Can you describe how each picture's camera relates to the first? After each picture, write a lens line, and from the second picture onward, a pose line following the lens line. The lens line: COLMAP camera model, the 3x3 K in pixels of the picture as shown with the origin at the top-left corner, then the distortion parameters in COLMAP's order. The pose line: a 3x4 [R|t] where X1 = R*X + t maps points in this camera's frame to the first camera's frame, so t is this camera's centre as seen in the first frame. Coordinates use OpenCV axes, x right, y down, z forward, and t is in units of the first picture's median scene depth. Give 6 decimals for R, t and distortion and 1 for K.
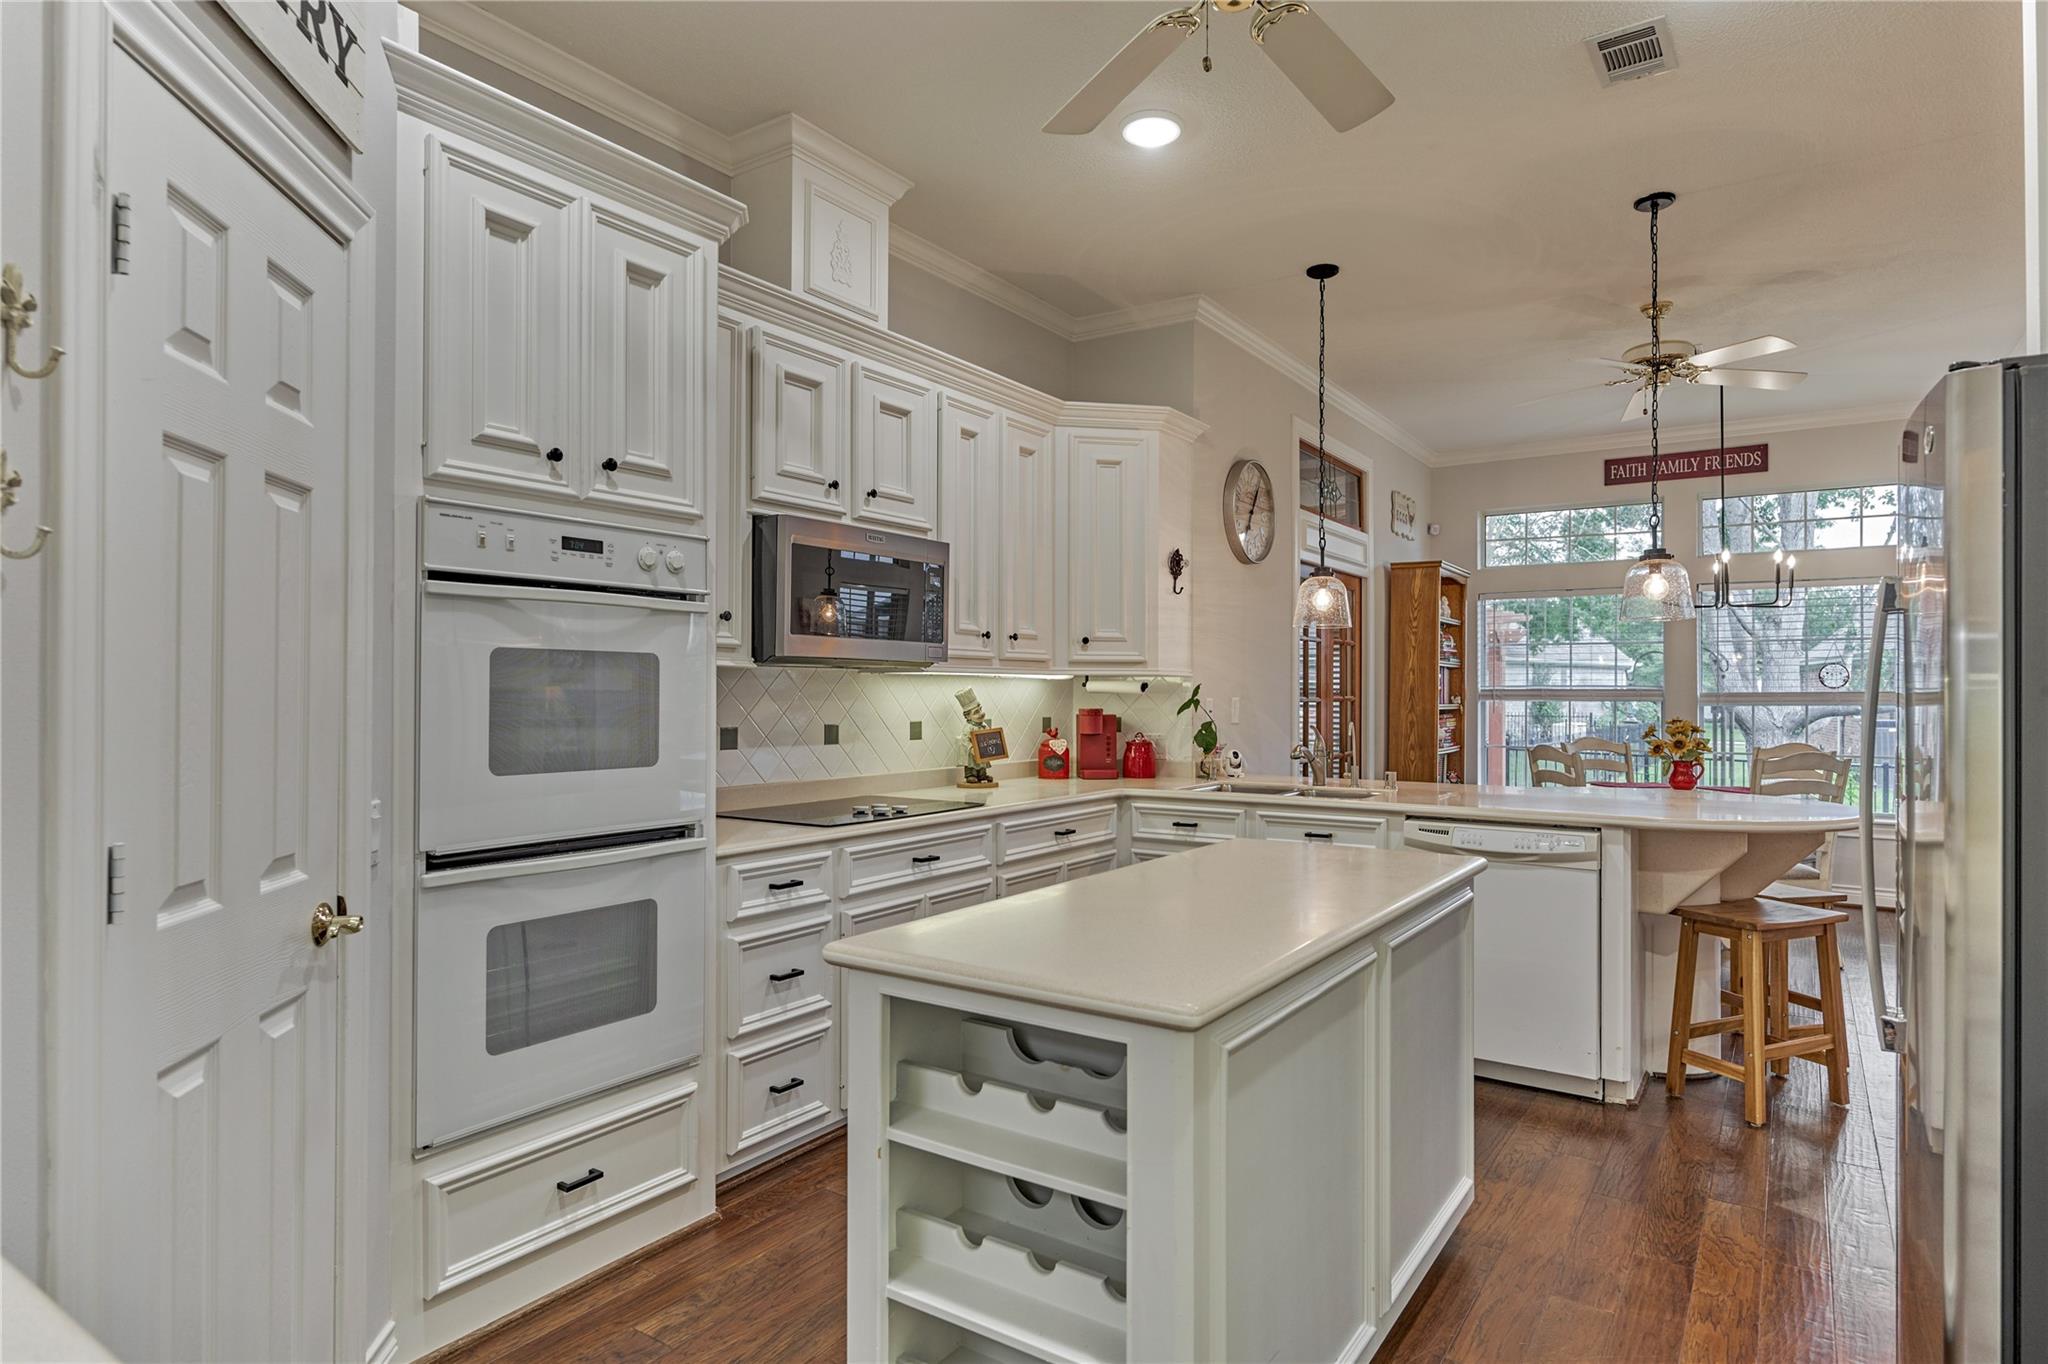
lens RADIAL K [[1125.6, 0, 1040.0], [0, 1125.6, 676.4], [0, 0, 1]] dist [0.008370, 0.001272]
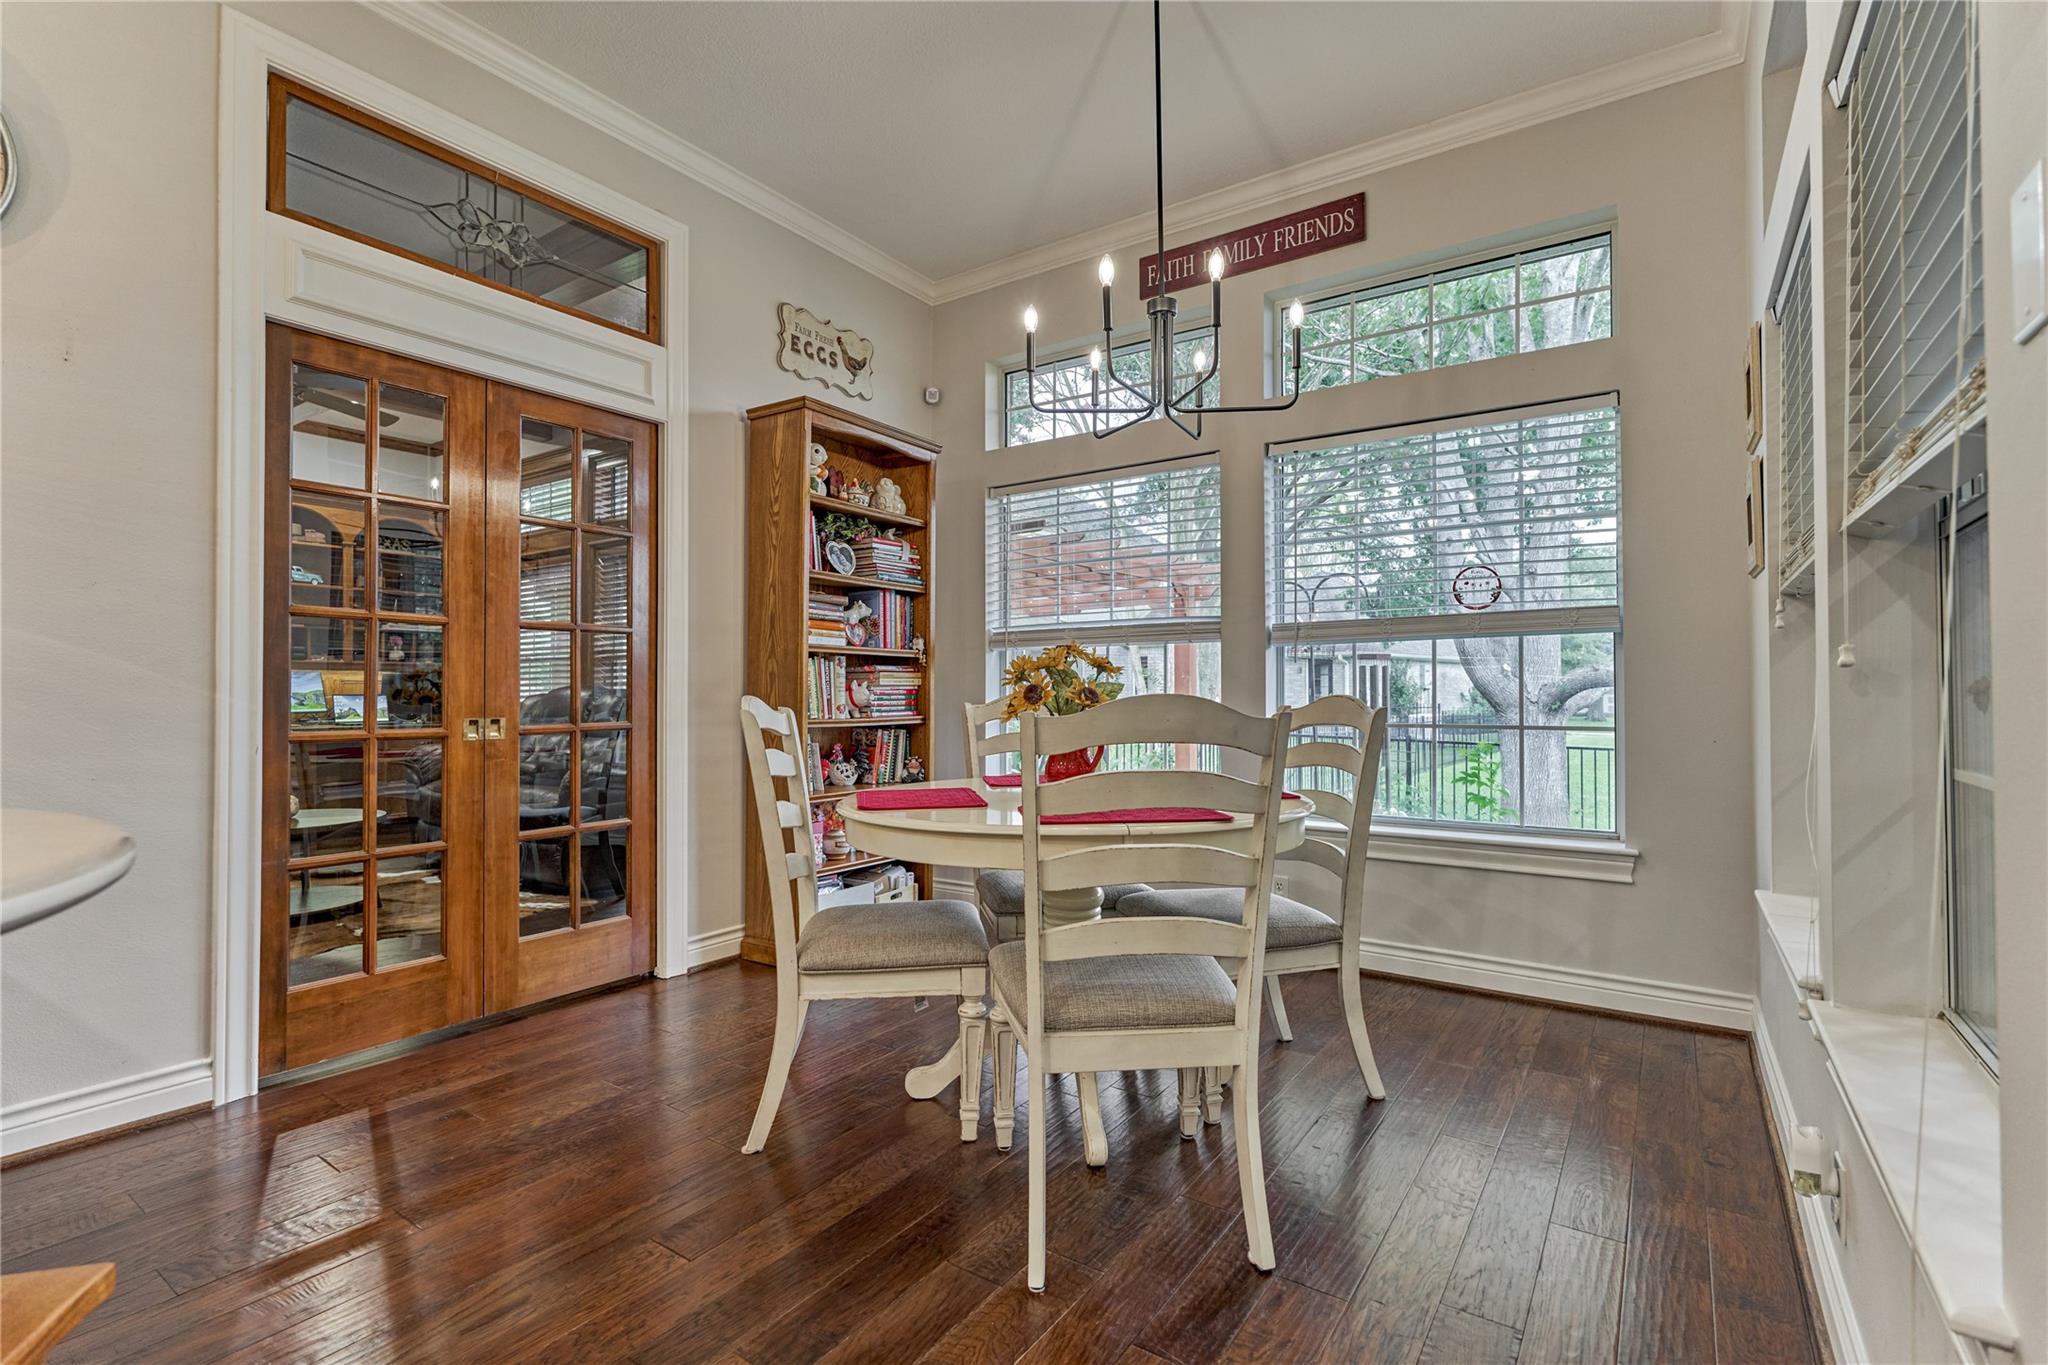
lens RADIAL K [[951.1, 0, 1019.0], [0, 951.1, 683.2], [0, 0, 1]] dist [-0.004558, -0.000224]
pose [[0.999809, -0.007281, -0.018136, 0.777370], [0.007317, 0.999971, 0.001931, 0.075859], [0.018121, -0.002063, 0.999834, 0.830221]]
